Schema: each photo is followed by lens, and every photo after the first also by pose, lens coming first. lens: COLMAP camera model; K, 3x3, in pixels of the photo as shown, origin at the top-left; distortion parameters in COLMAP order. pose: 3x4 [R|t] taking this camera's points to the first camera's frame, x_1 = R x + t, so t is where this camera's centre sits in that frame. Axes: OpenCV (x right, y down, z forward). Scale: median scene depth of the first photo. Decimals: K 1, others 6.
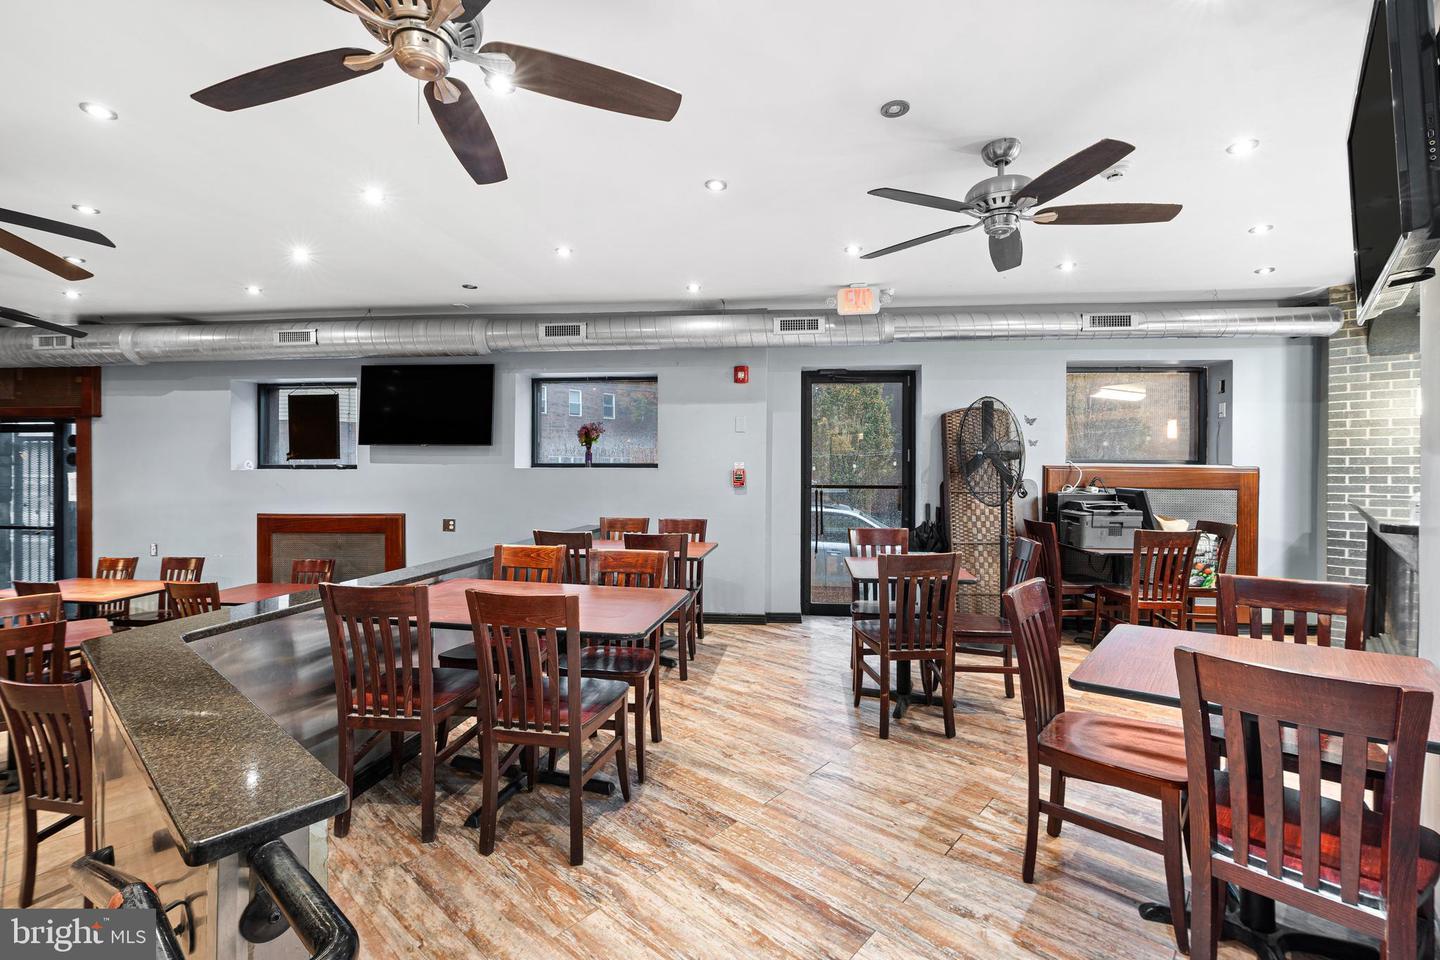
lens RADIAL K [[646.7, 0, 718.6], [0, 646.7, 467.0], [0, 0, 1]] dist [-0.012239, 0.001777]
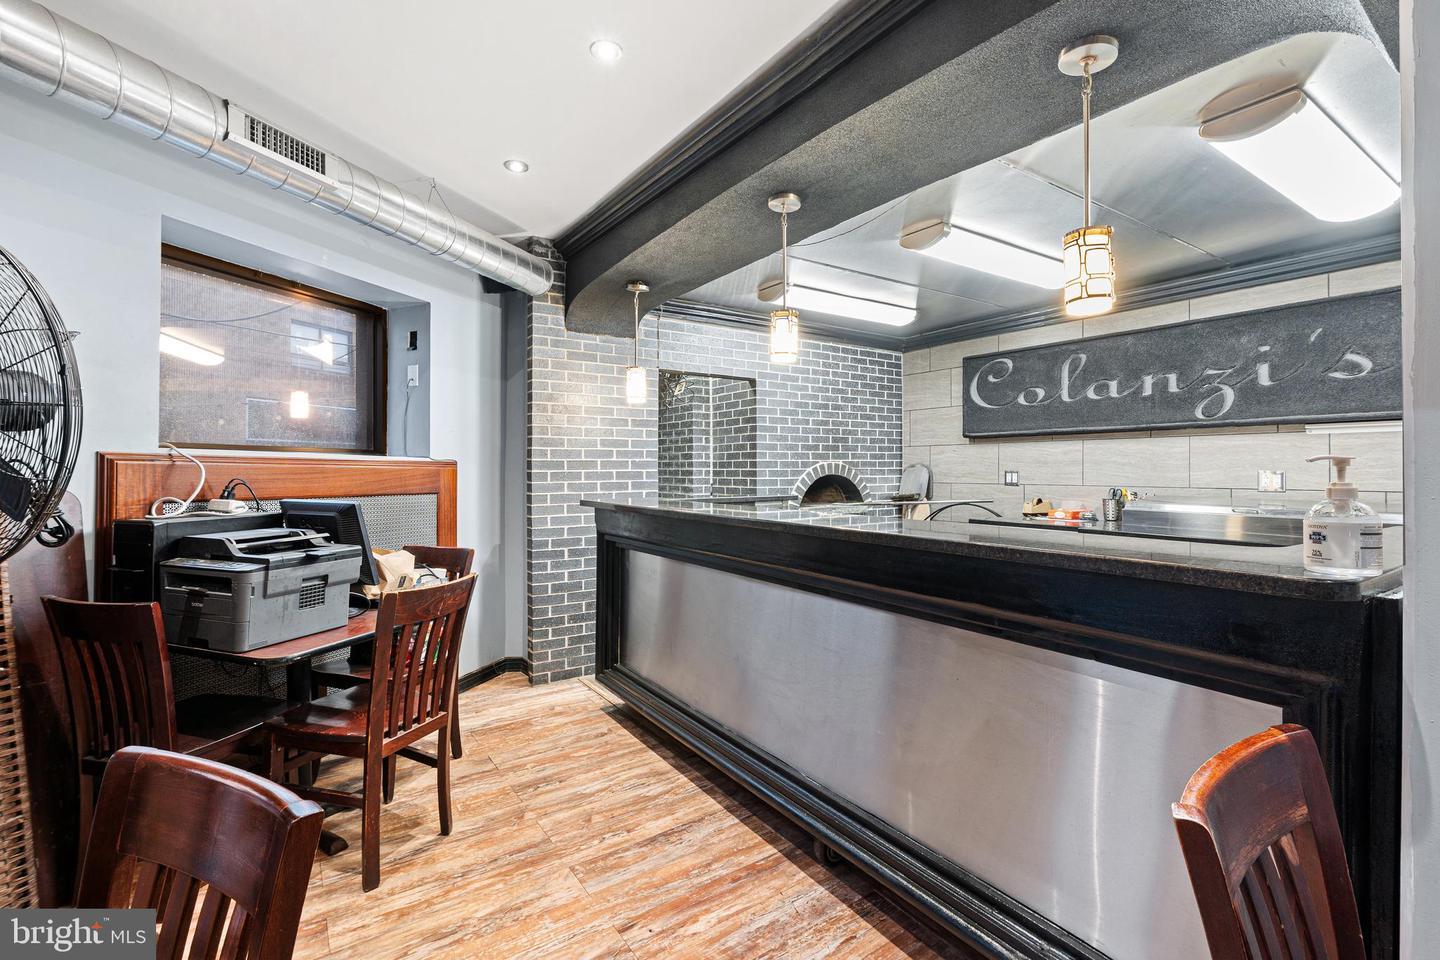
lens RADIAL K [[646.7, 0, 718.6], [0, 646.7, 467.0], [0, 0, 1]] dist [-0.012239, 0.001777]
pose [[0.253631, -0.001054, 0.967300, 0.225136], [-0.002195, 0.999996, 0.001665, 0.005573], [-0.967298, -0.002546, 0.253628, 0.550837]]
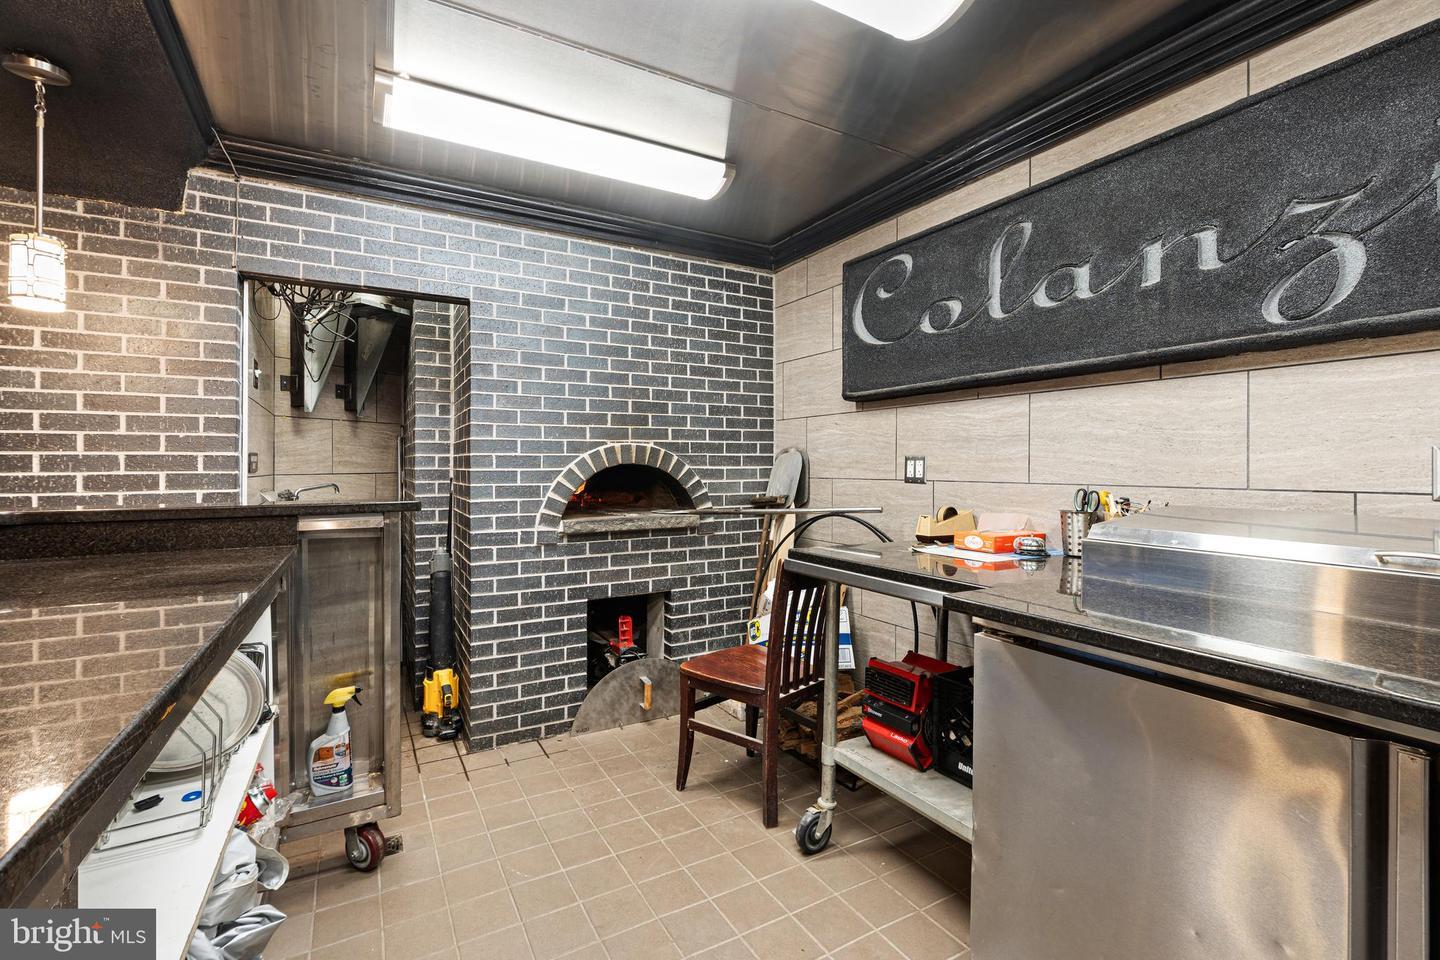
lens RADIAL K [[646.7, 0, 718.6], [0, 646.7, 467.0], [0, 0, 1]] dist [-0.012239, 0.001777]
pose [[0.313041, -0.006963, 0.949714, 0.706704], [-0.002433, 0.999964, 0.008134, 0.016765], [-0.949736, -0.004857, 0.313013, 0.358516]]
